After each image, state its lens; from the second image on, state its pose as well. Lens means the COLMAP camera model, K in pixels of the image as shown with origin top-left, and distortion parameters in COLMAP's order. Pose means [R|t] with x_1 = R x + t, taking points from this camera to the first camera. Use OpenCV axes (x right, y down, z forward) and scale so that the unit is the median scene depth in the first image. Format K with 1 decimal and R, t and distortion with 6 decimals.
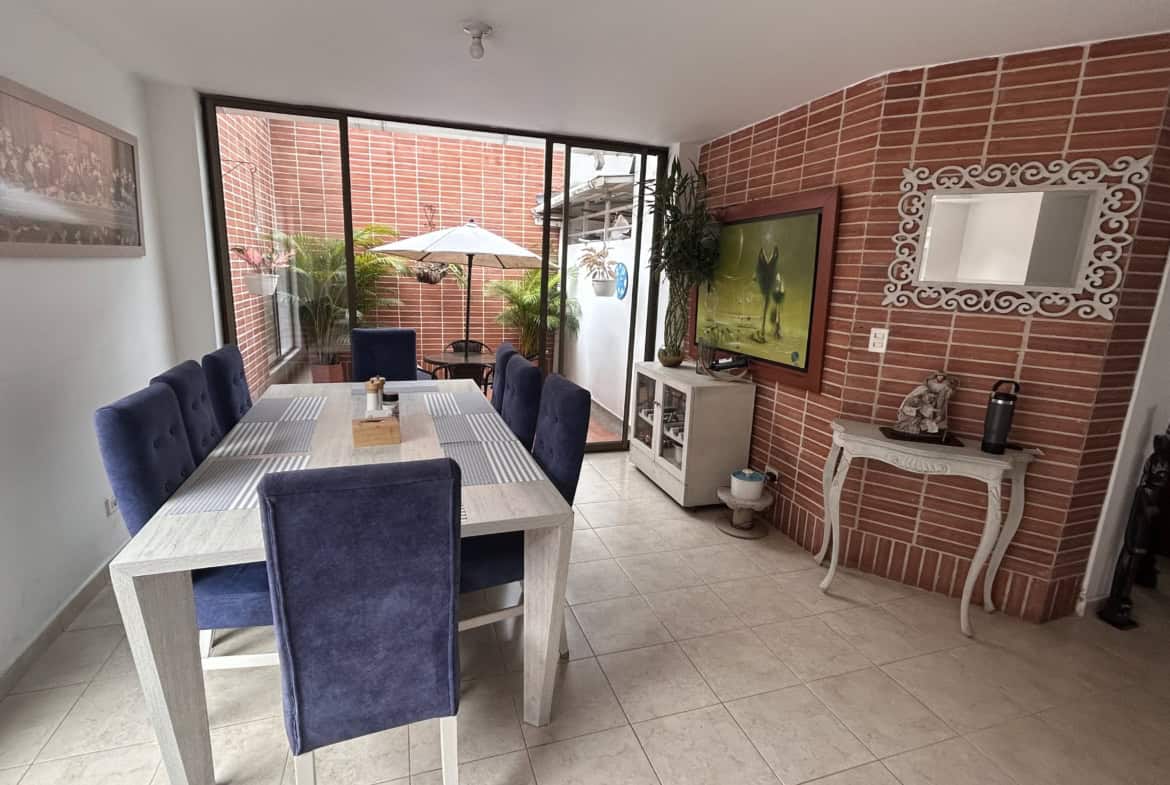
lens RADIAL K [[548.0, 0, 582.3], [0, 548.0, 393.4], [0, 0, 1]] dist [-0.003015, -0.000268]
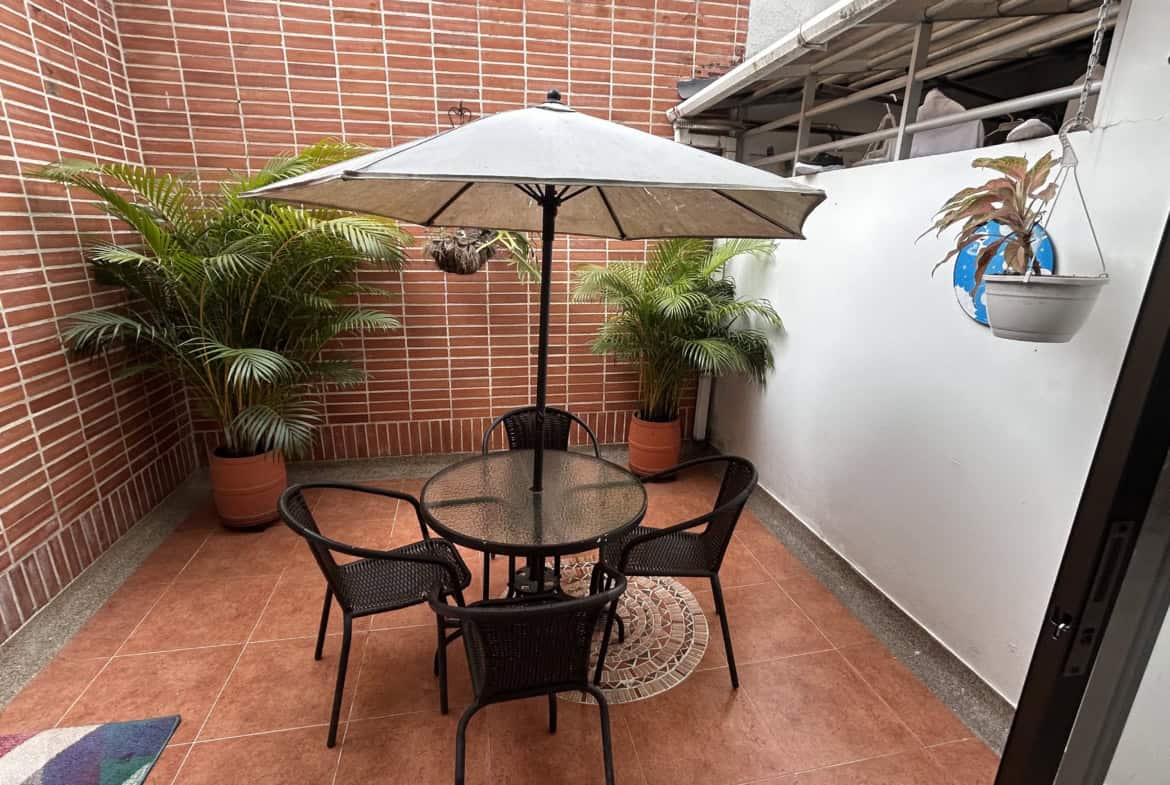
lens RADIAL K [[548.0, 0, 584.9], [0, 548.0, 392.0], [0, 0, 1]] dist [-0.003015, -0.000268]
pose [[0.993285, 0.011341, -0.115139, -0.116254], [-0.004810, 0.998372, 0.056841, -0.126347], [0.115596, -0.055906, 0.991722, 0.539727]]
